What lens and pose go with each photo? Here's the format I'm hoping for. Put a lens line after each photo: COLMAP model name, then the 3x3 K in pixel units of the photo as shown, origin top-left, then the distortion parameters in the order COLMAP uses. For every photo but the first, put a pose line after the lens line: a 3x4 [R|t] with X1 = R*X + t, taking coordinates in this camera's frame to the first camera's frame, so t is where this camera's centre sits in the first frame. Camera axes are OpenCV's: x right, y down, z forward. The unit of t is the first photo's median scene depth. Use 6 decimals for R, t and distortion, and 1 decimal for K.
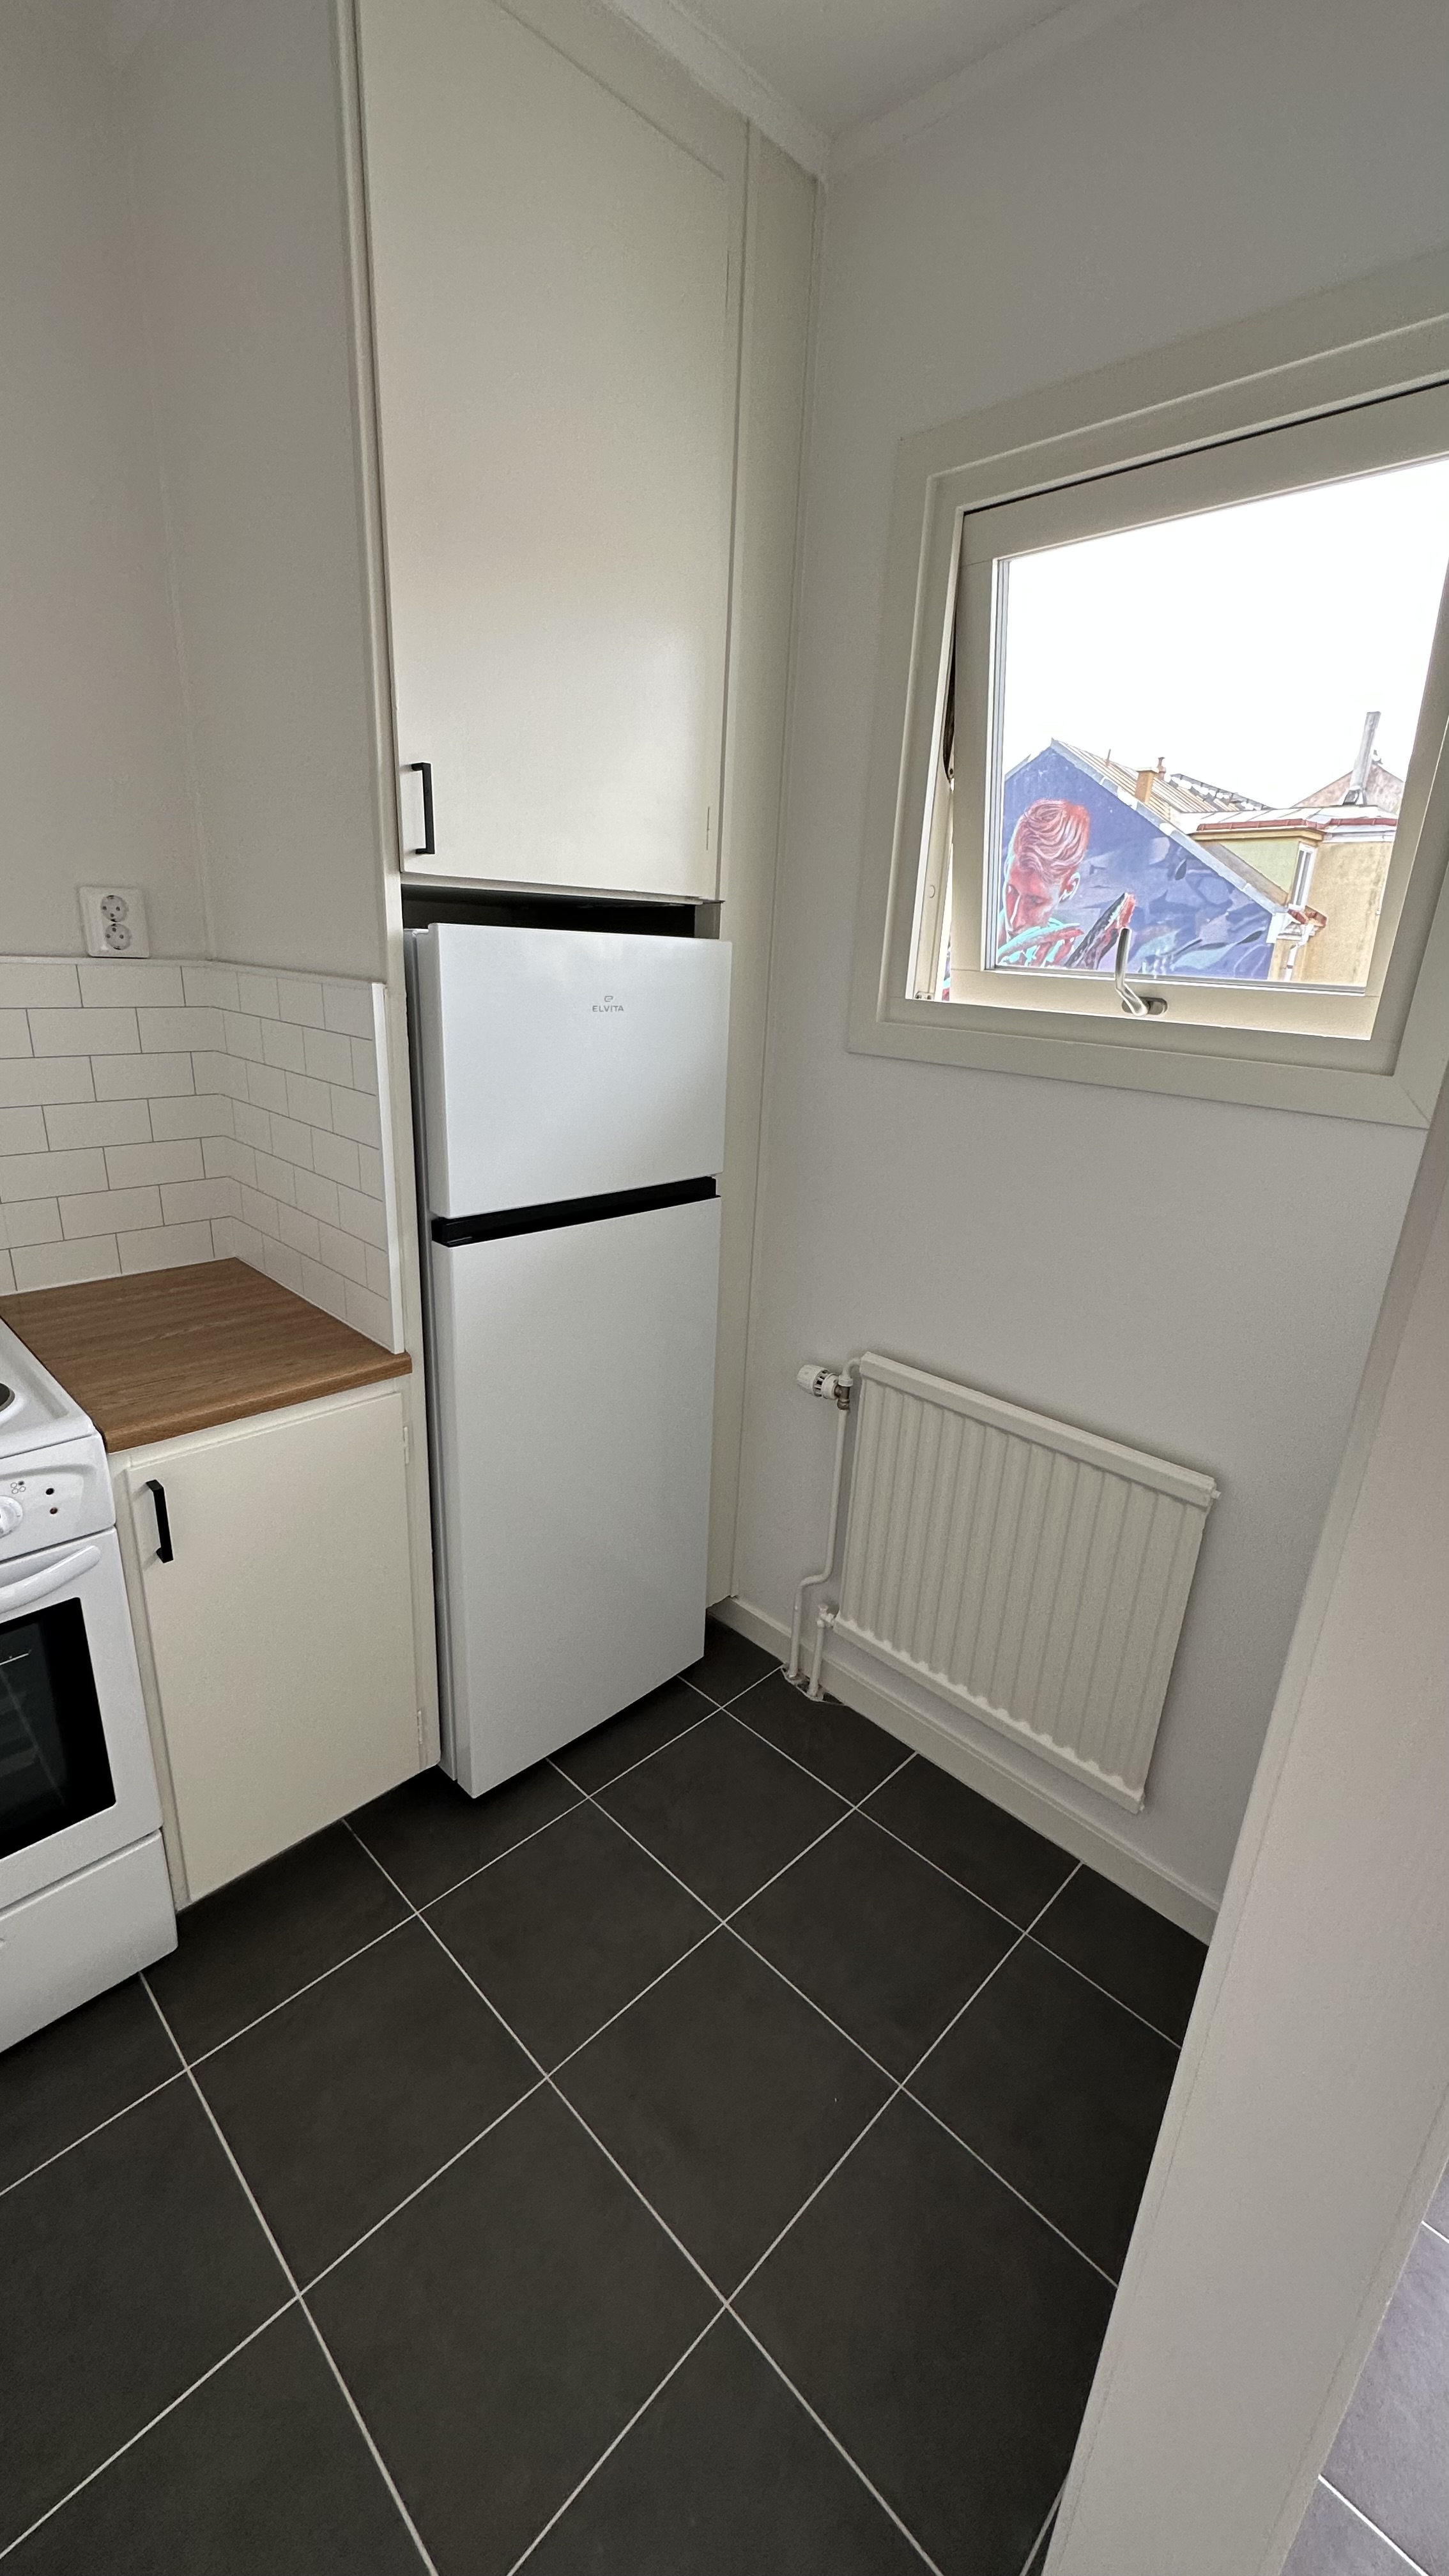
lens RADIAL K [[1024.6, 0, 734.0], [0, 1024.6, 1290.3], [0, 0, 1]] dist [-0.001961, 0.000691]
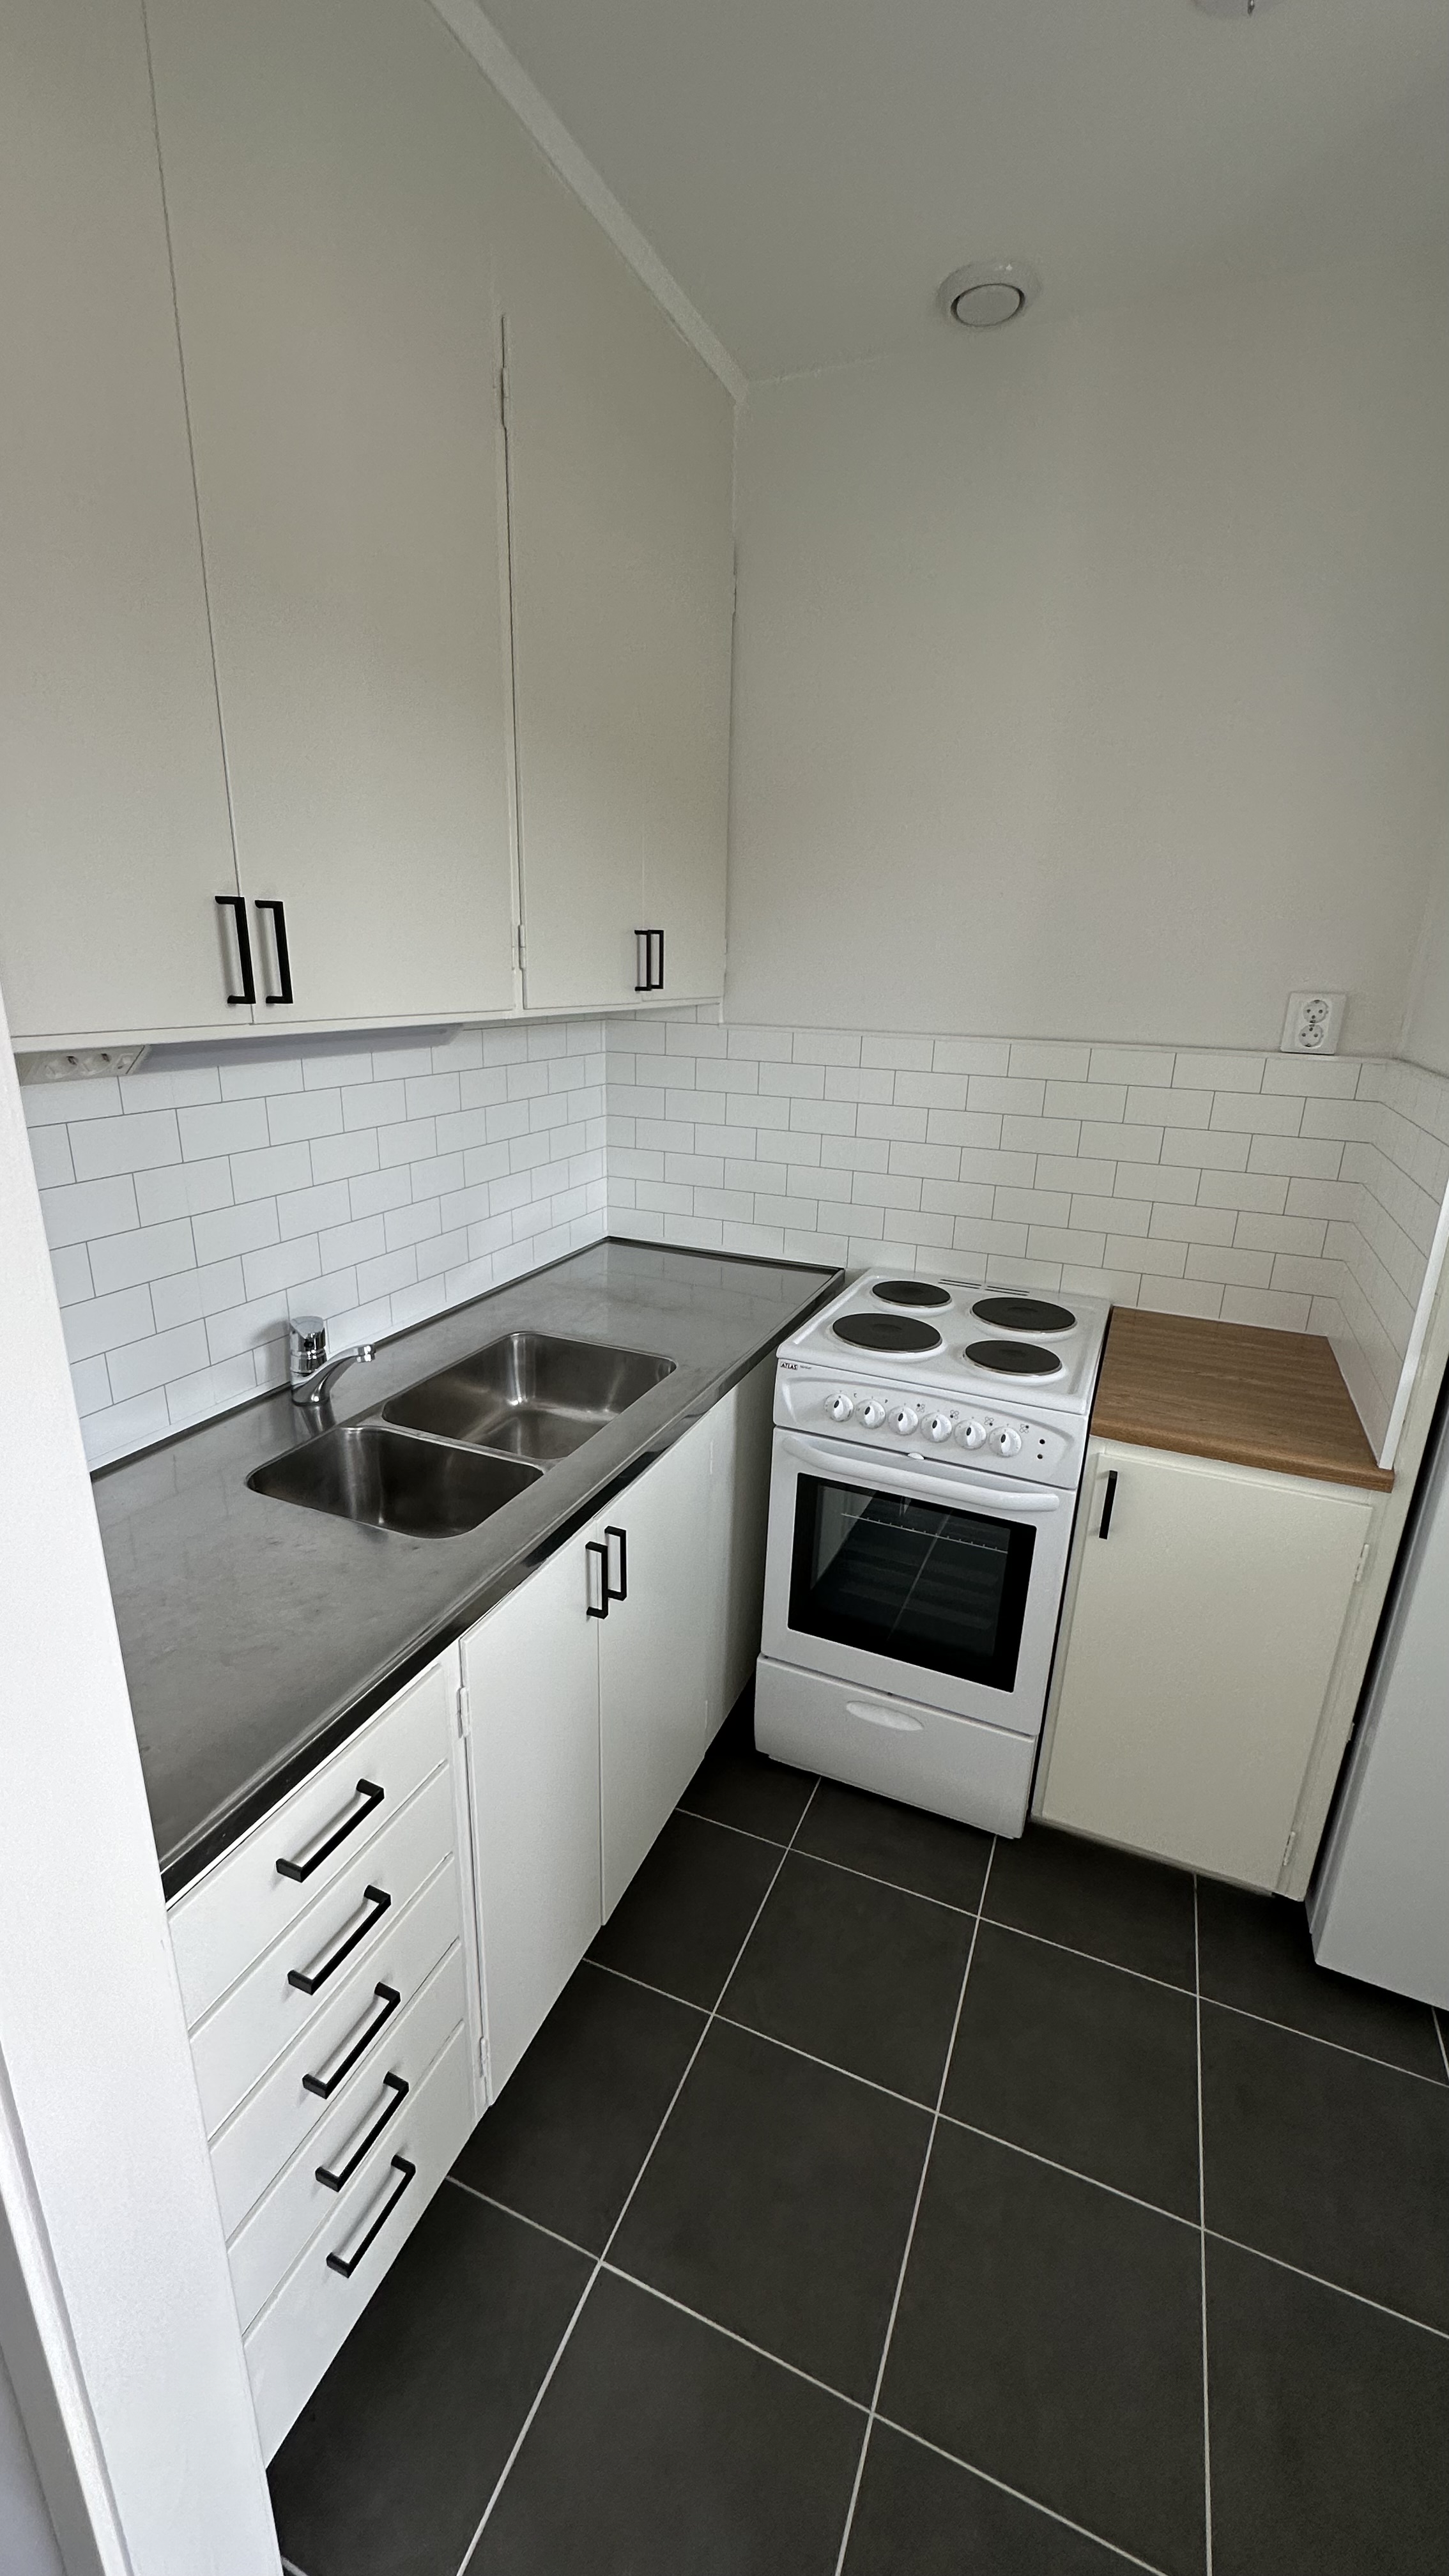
lens RADIAL K [[1024.6, 0, 738.1], [0, 1024.6, 1290.3], [0, 0, 1]] dist [-0.001961, 0.000691]
pose [[0.384101, 0.249283, -0.889002, 0.243391], [-0.312769, 0.941063, 0.128747, -0.028934], [0.868702, 0.228600, 0.439431, 0.016464]]
